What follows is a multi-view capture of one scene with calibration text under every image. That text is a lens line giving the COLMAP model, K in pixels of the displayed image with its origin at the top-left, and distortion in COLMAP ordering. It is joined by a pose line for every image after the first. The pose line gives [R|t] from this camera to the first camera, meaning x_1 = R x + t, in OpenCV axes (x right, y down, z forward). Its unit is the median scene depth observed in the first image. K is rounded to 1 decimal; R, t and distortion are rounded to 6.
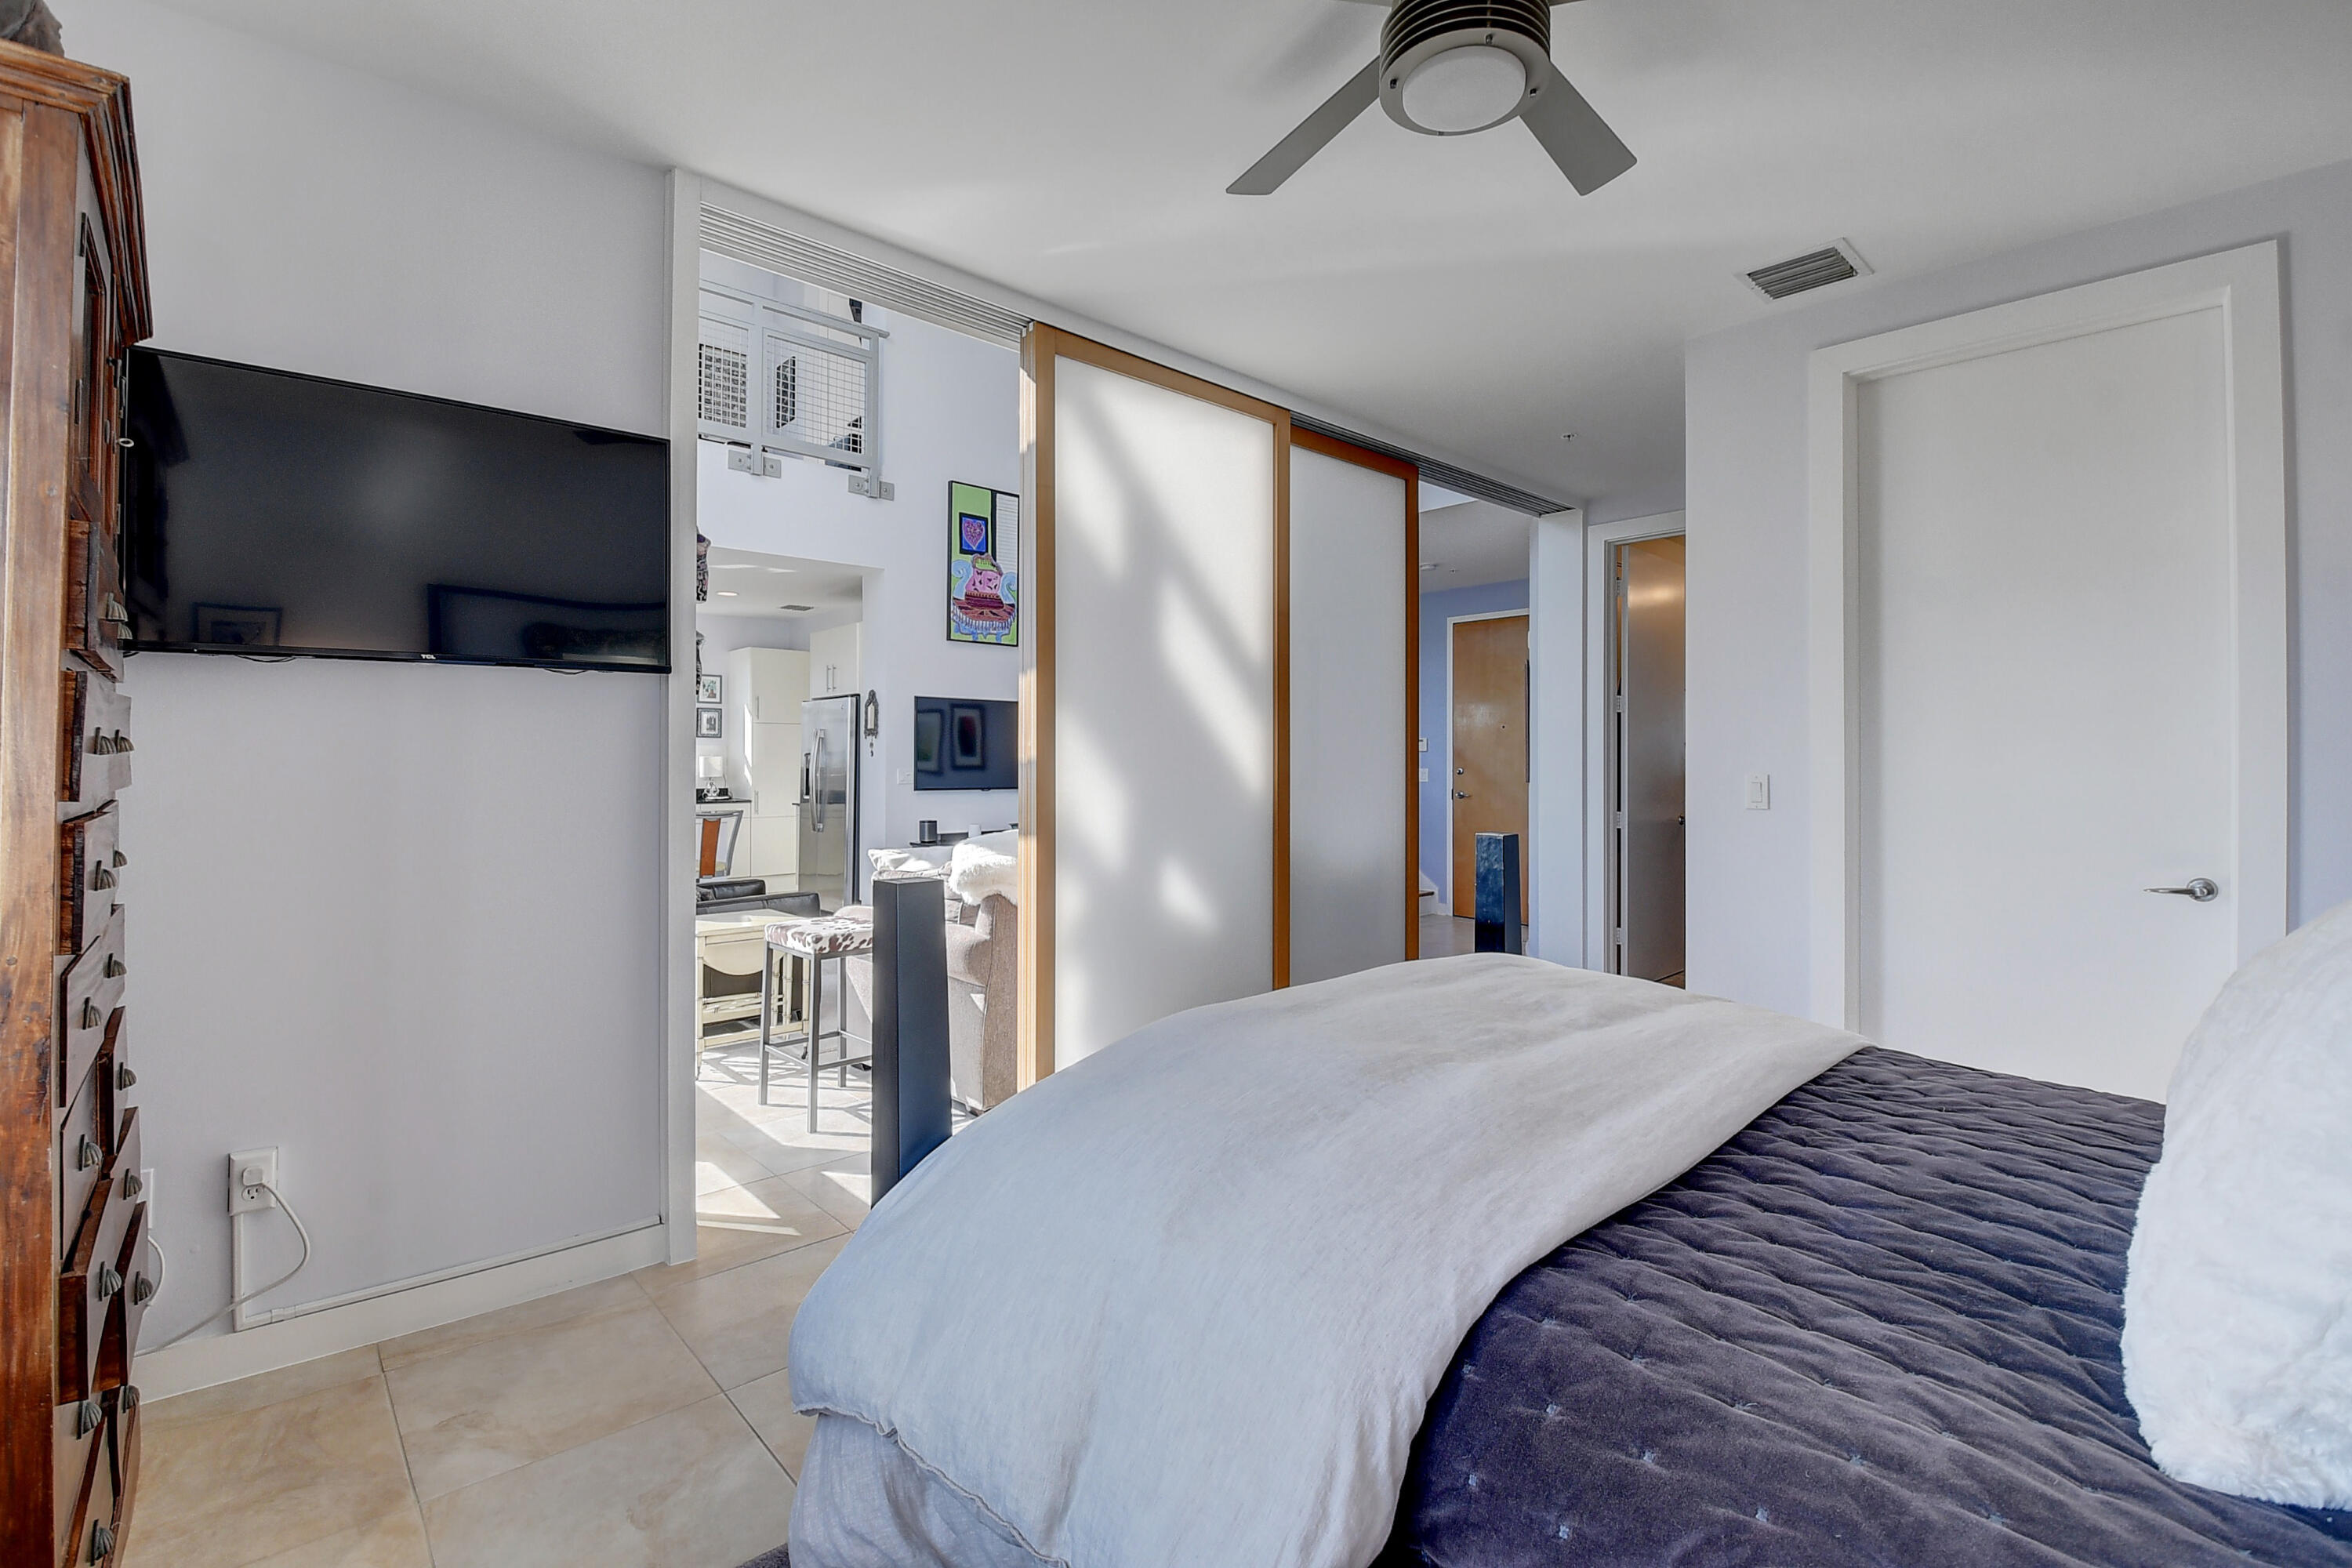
lens RADIAL K [[1031.0, 0, 1182.9], [0, 1031.0, 768.3], [0, 0, 1]] dist [-0.007511, -0.012081]
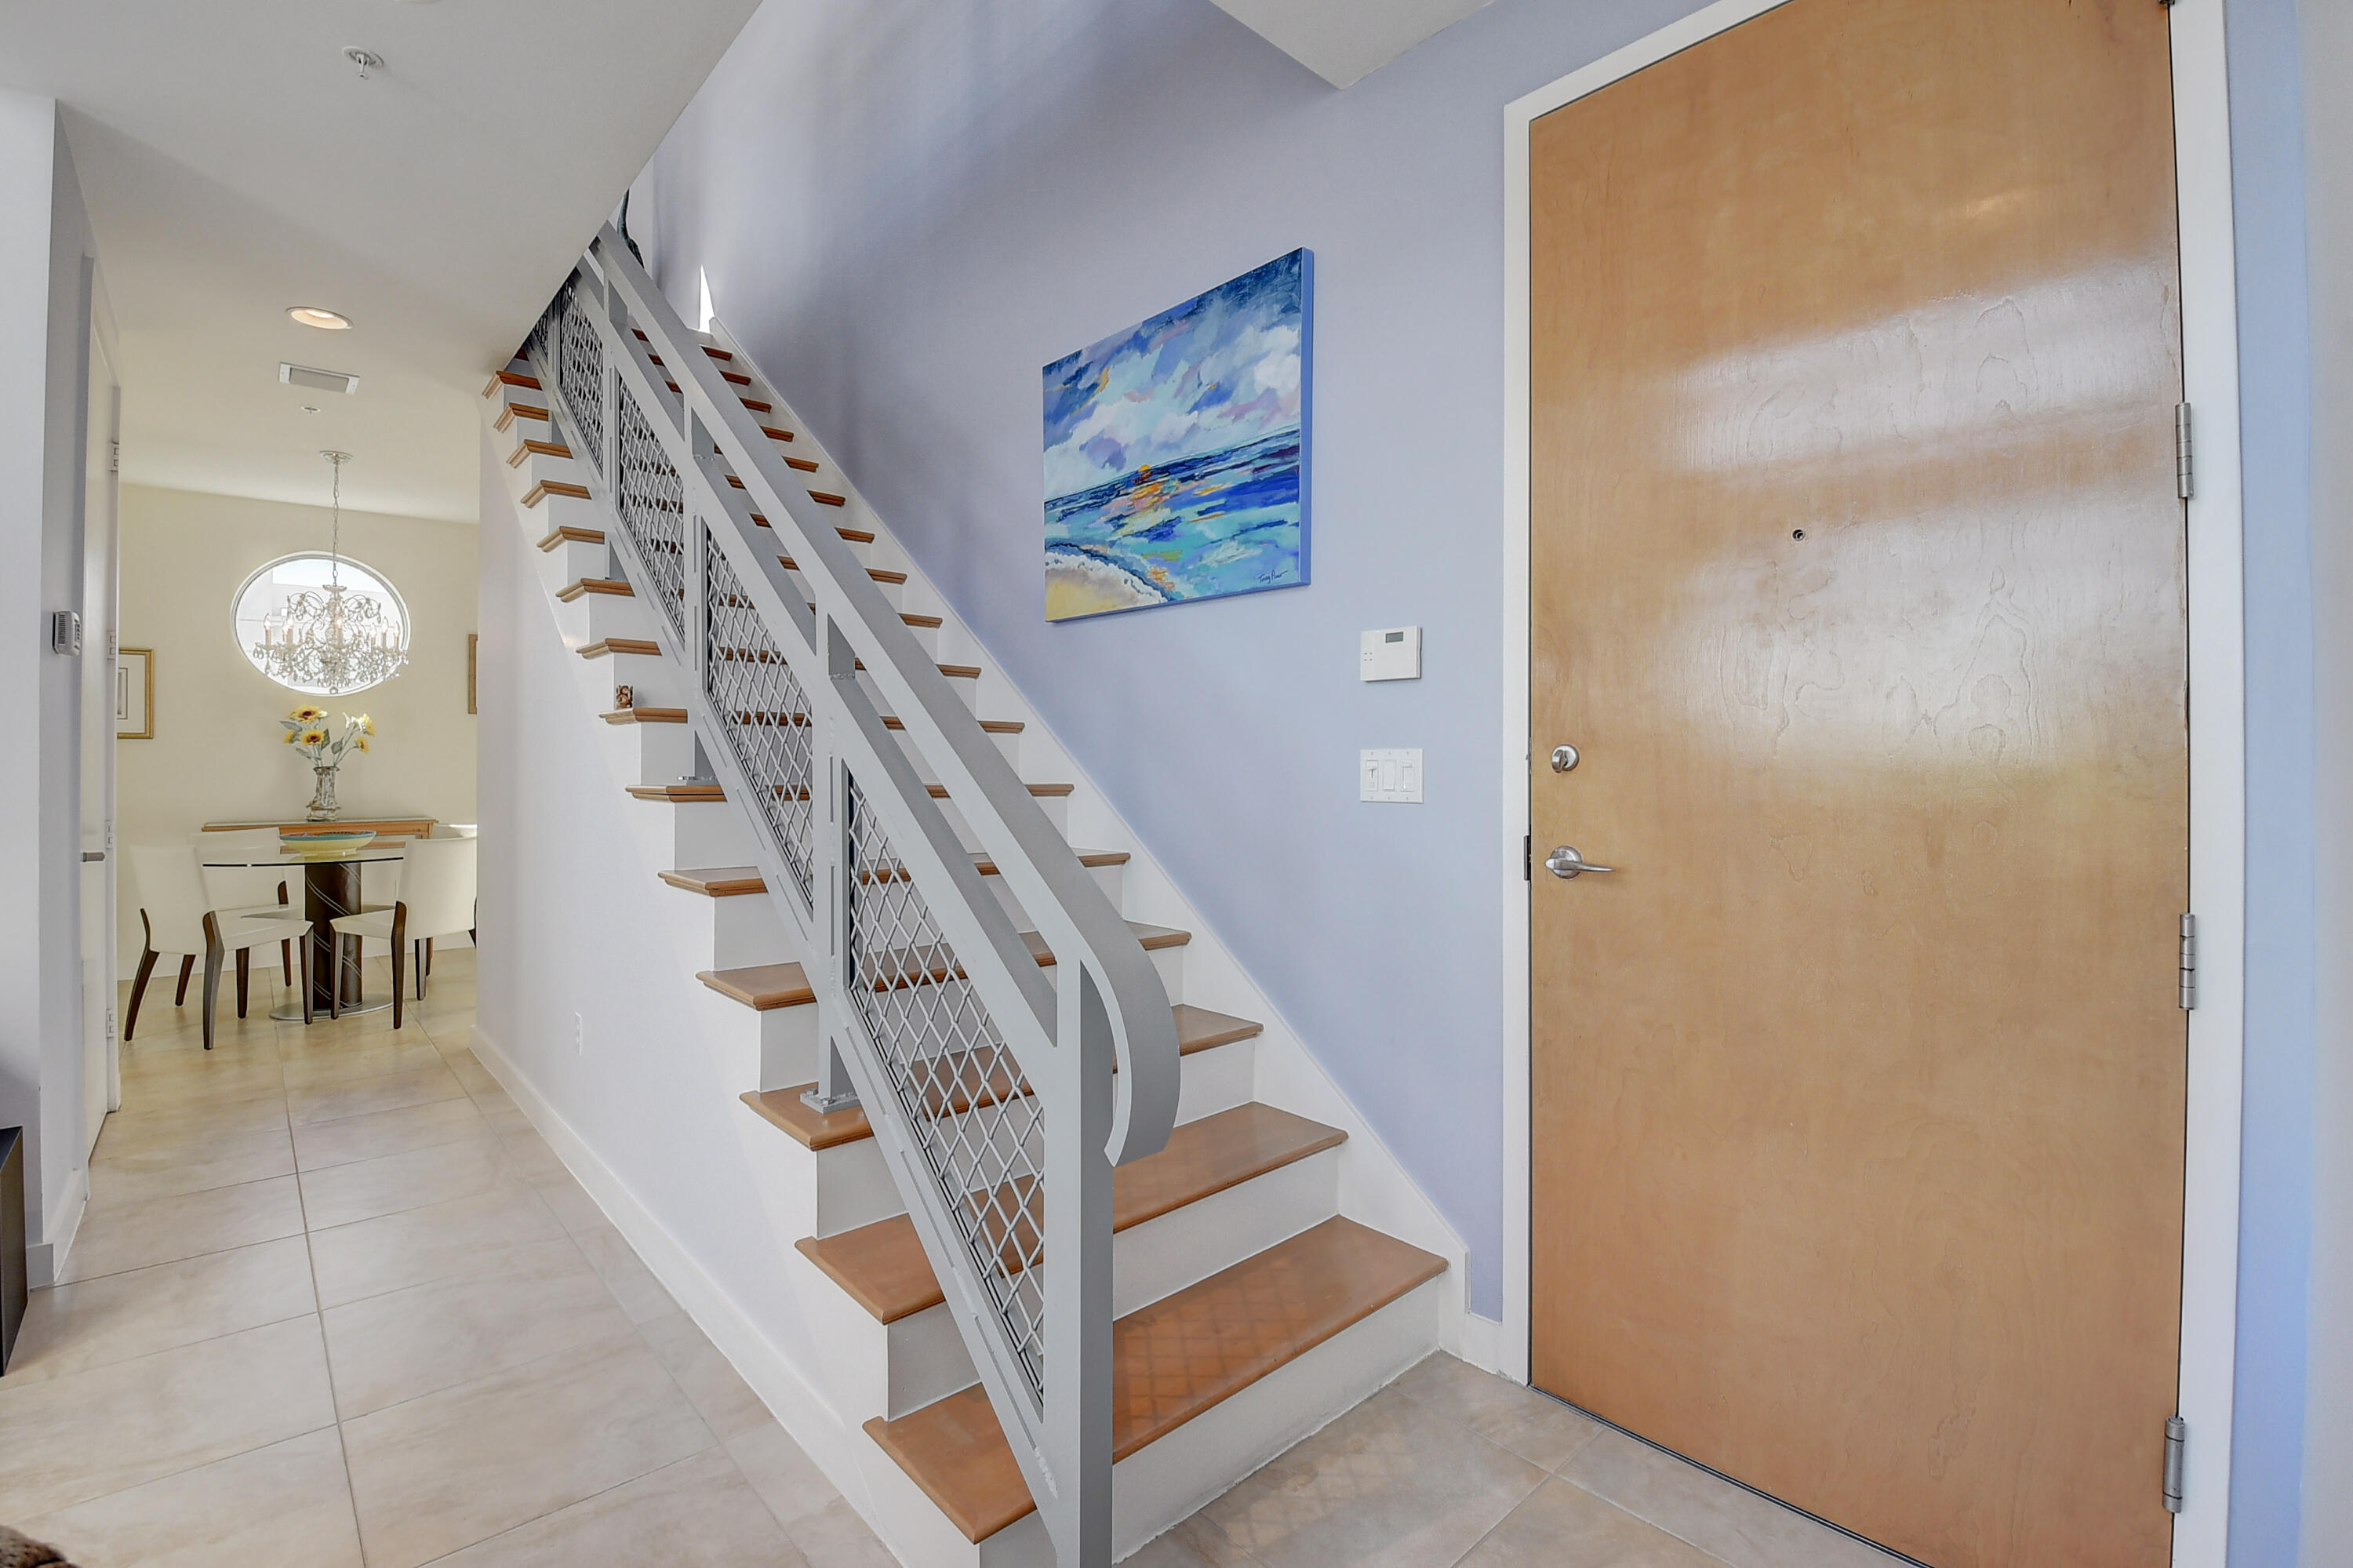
lens RADIAL K [[1031.4, 0, 1163.3], [0, 1031.4, 771.6], [0, 0, 1]] dist [-0.007511, -0.012081]
pose [[0.999995, -0.001300, -0.002899, 0.180417], [0.001318, 0.999981, 0.006094, 0.004205], [0.002892, -0.006098, 0.999977, 0.768807]]
